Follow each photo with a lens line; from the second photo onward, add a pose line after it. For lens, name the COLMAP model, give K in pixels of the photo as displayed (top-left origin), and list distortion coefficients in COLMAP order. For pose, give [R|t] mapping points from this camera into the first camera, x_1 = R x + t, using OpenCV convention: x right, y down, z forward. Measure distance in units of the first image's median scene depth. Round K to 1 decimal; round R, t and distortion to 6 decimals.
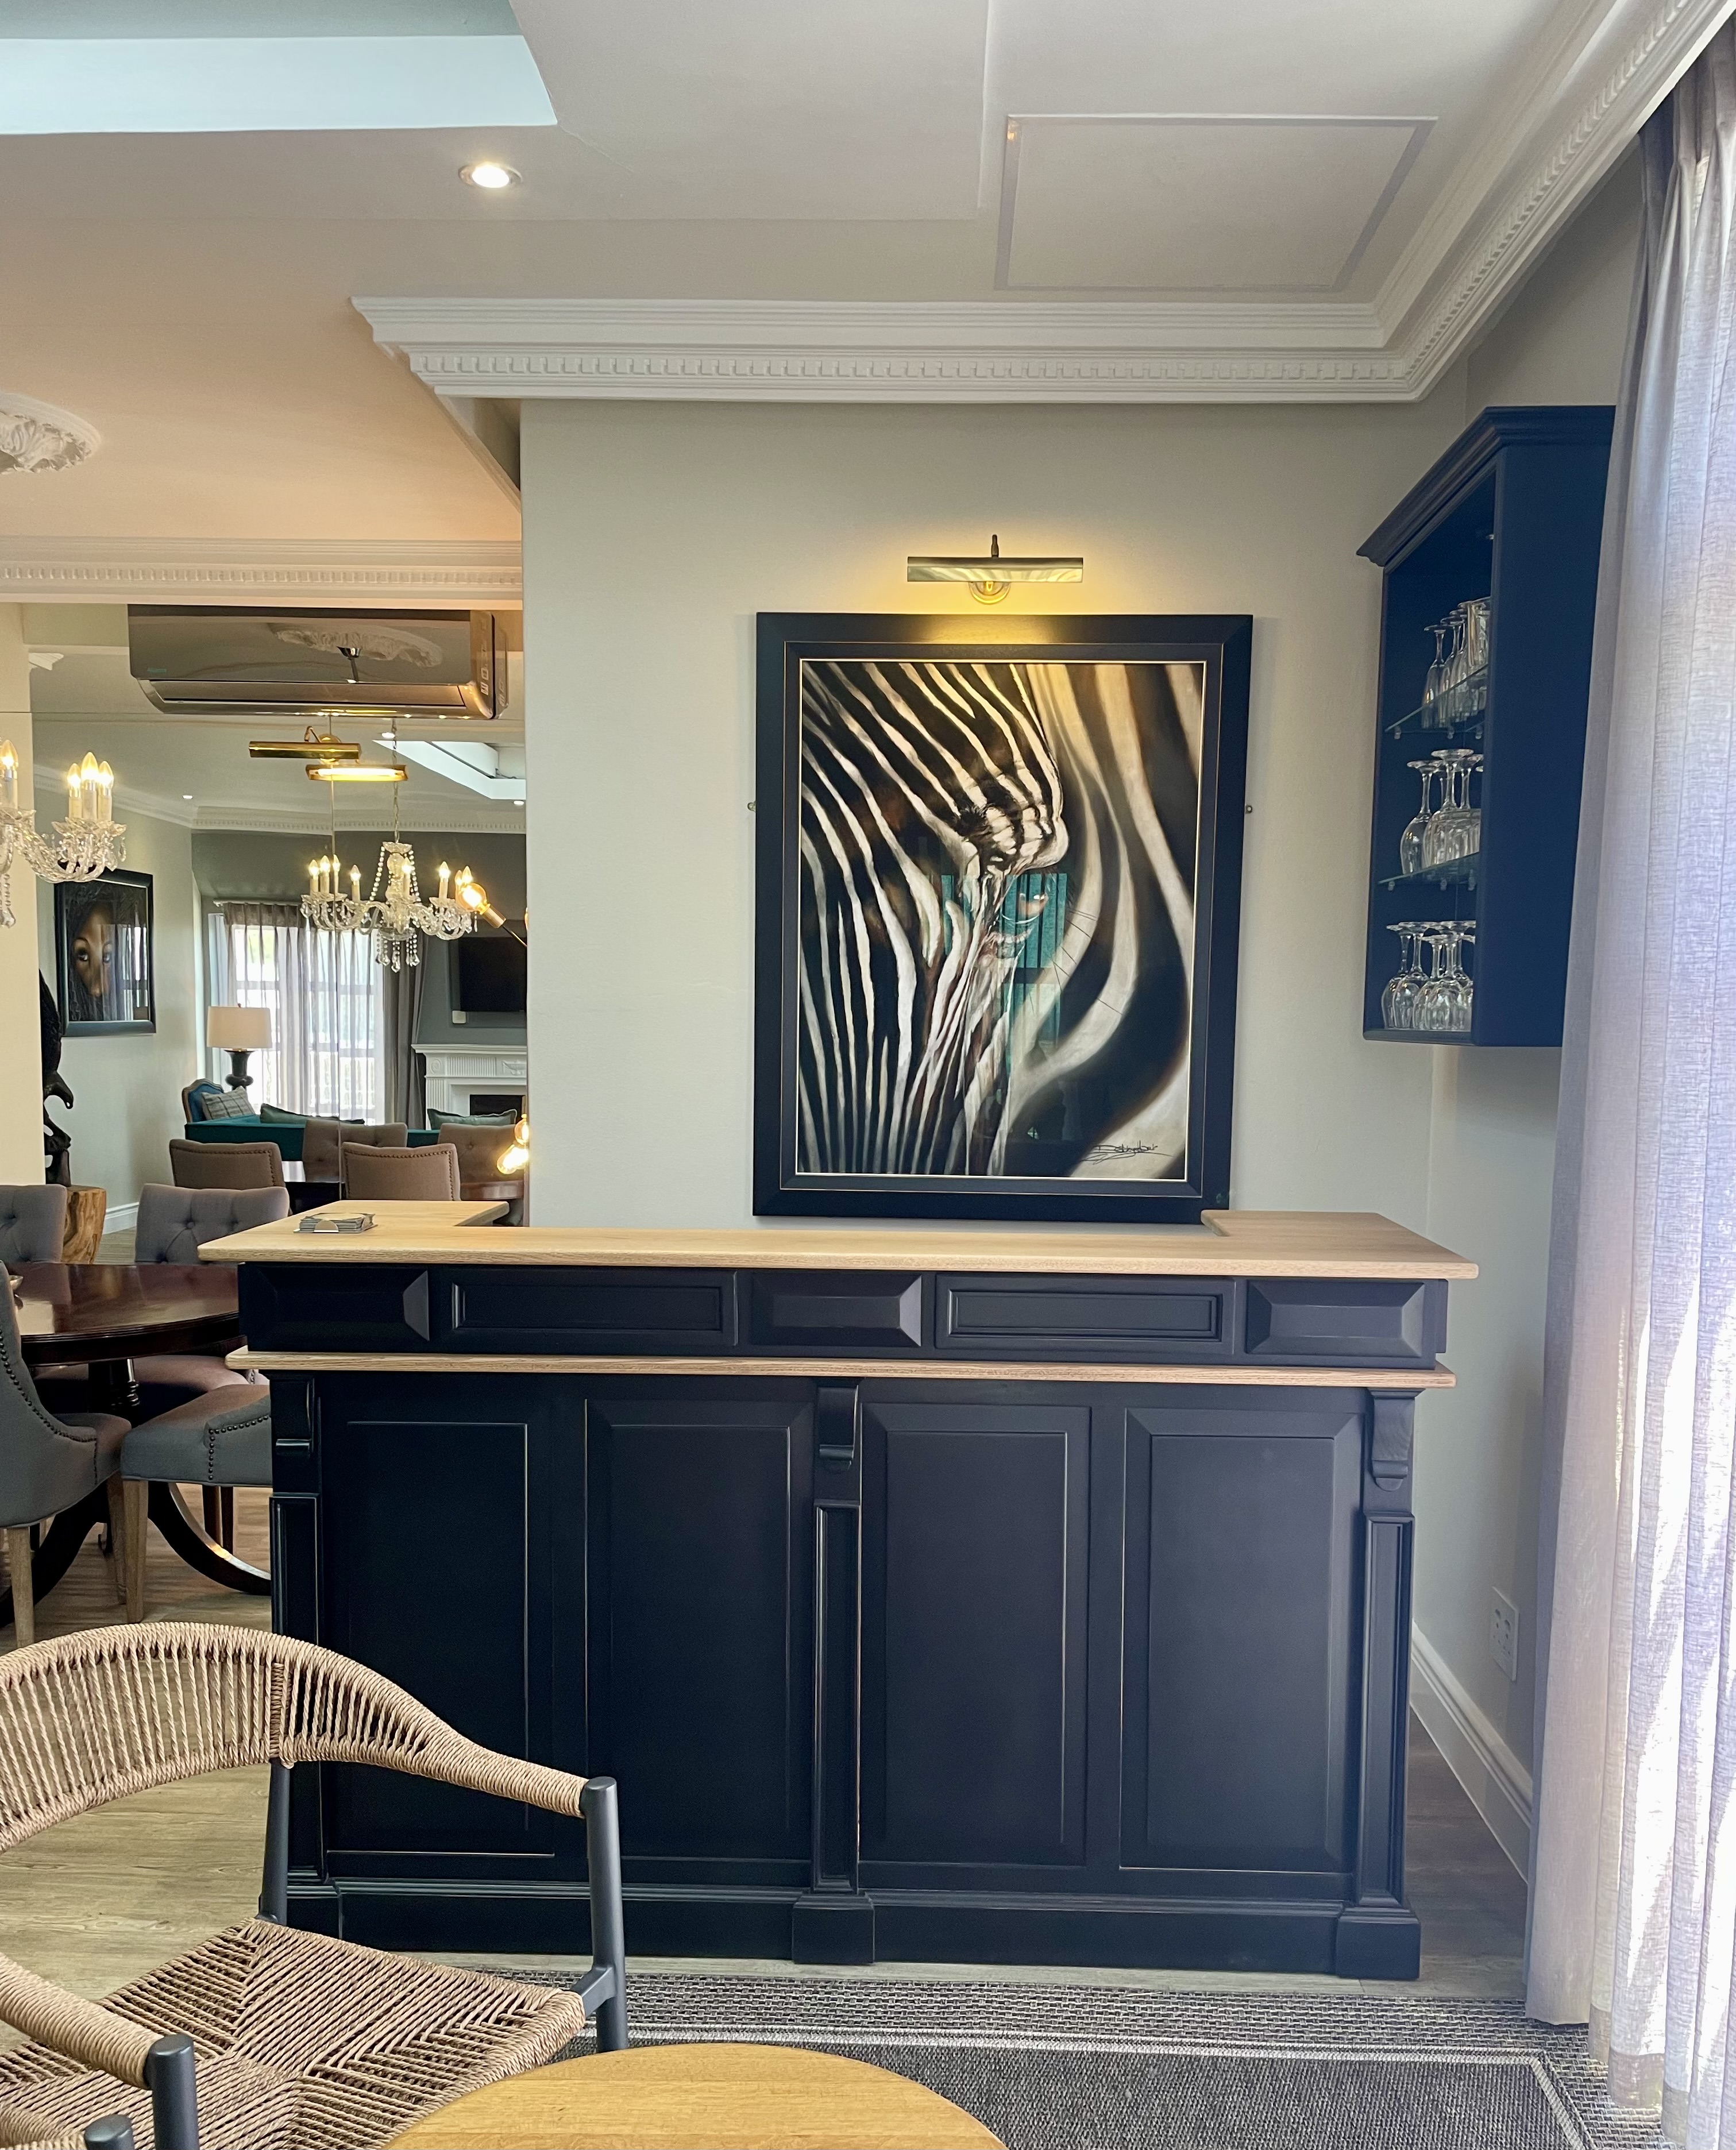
lens RADIAL K [[1786.2, 0, 916.4], [0, 1786.2, 1163.1], [0, 0, 1]] dist [0.105787, -0.167641]
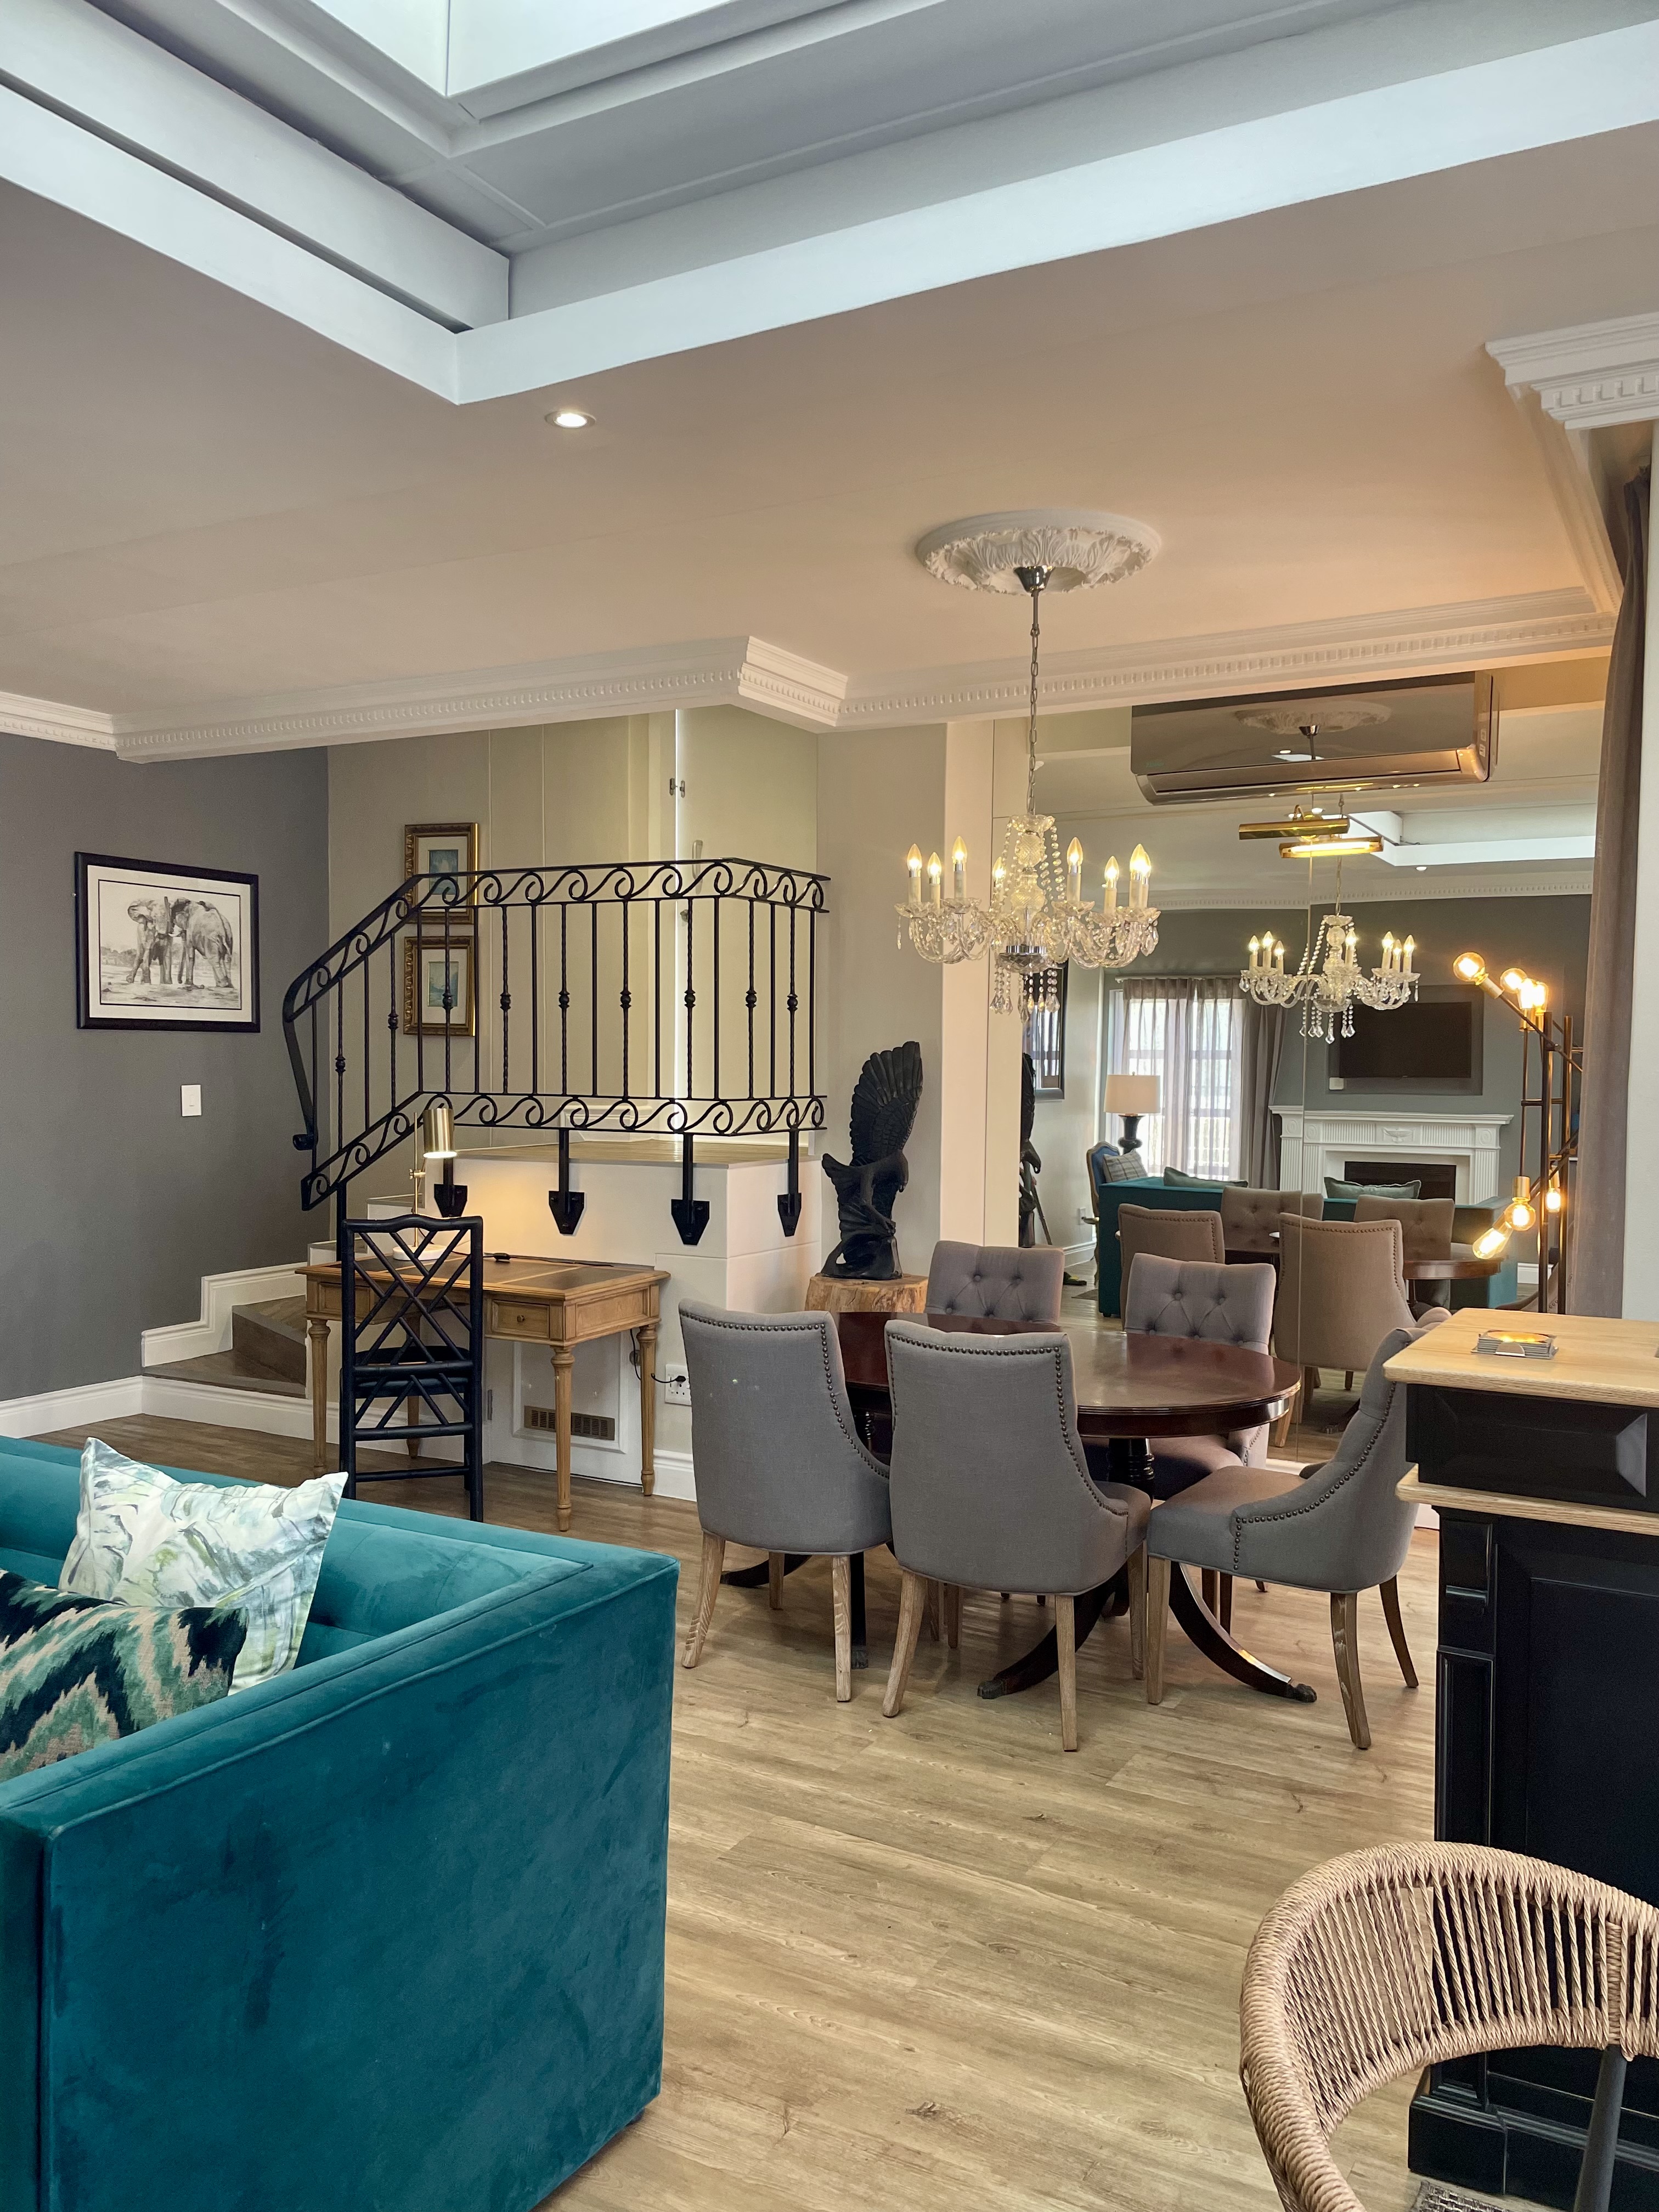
lens RADIAL K [[1748.5, 0, 829.5], [0, 1748.5, 1106.0], [0, 0, 1]] dist [0.039493, -0.005203]
pose [[0.872749, 0.008557, -0.488094, -0.076606], [-0.040922, 0.997610, -0.055681, -0.008599], [0.486450, 0.068569, 0.871013, 0.031154]]
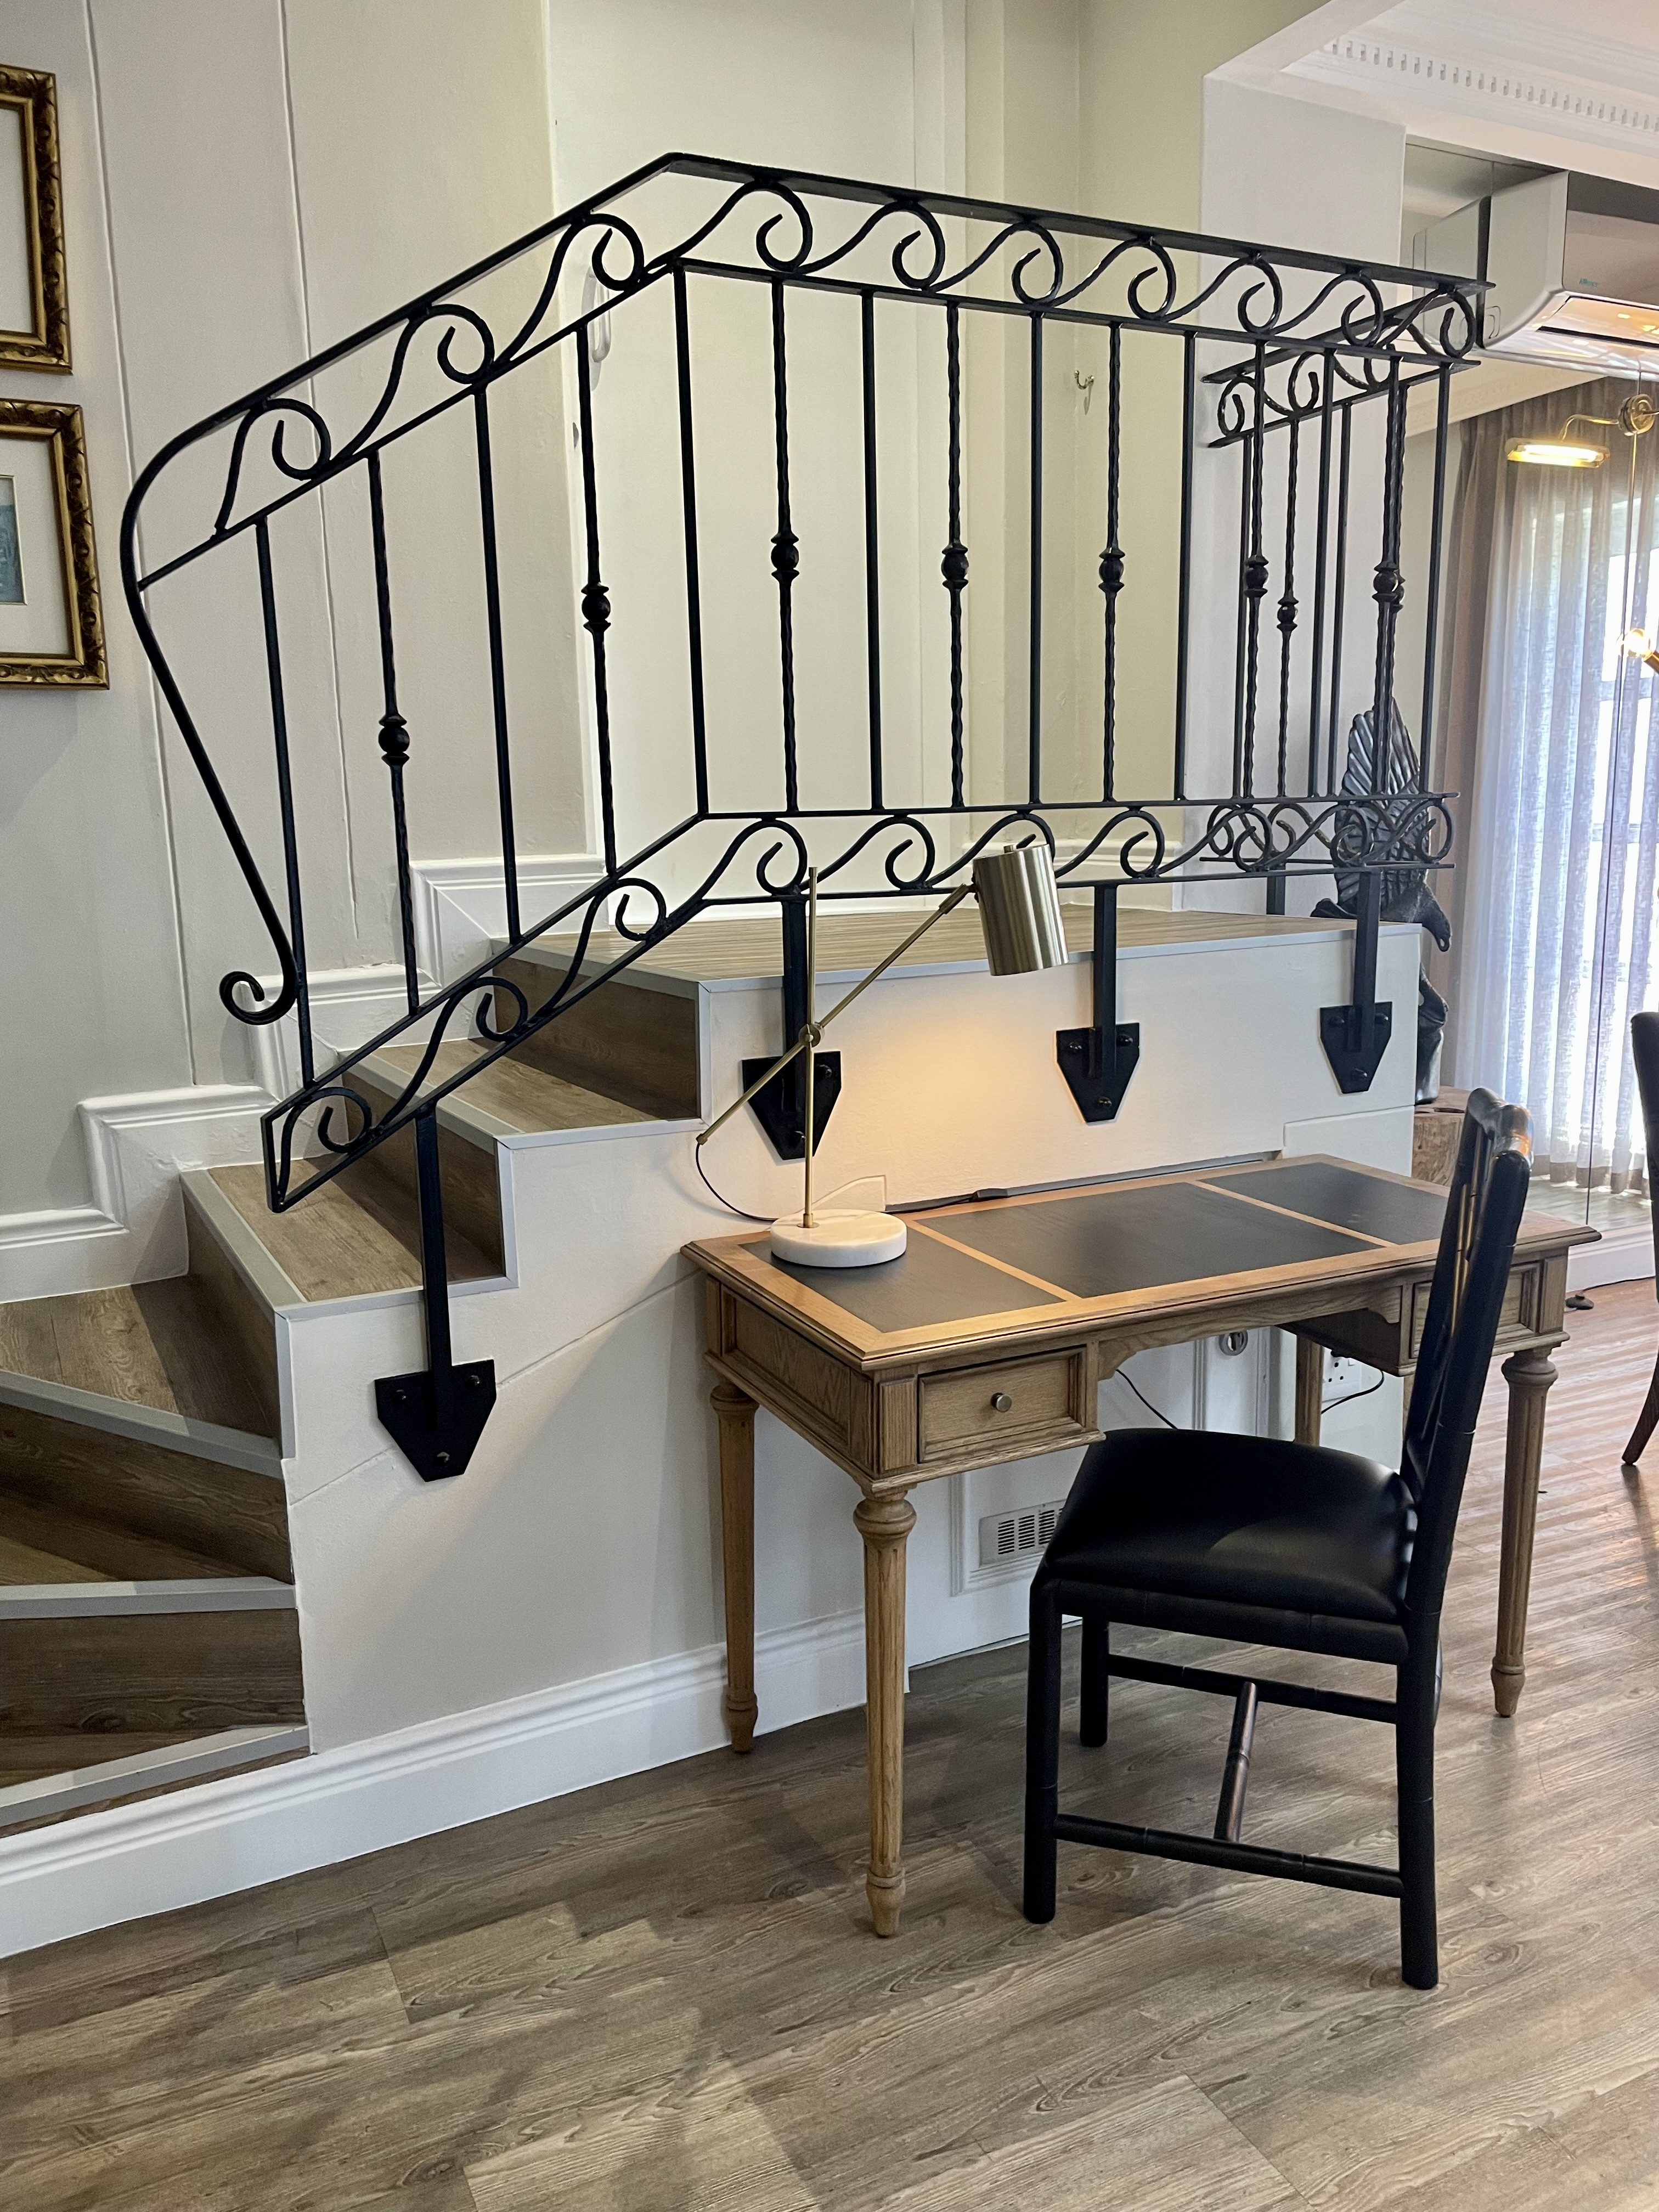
lens RADIAL K [[1748.5, 0, 829.5], [0, 1748.5, 1106.0], [0, 0, 1]] dist [0.039493, -0.005203]
pose [[0.877126, -0.115553, 0.466152, -1.373182], [0.072523, 0.991361, 0.109283, -0.058539], [-0.474753, -0.062048, 0.877929, 0.686283]]
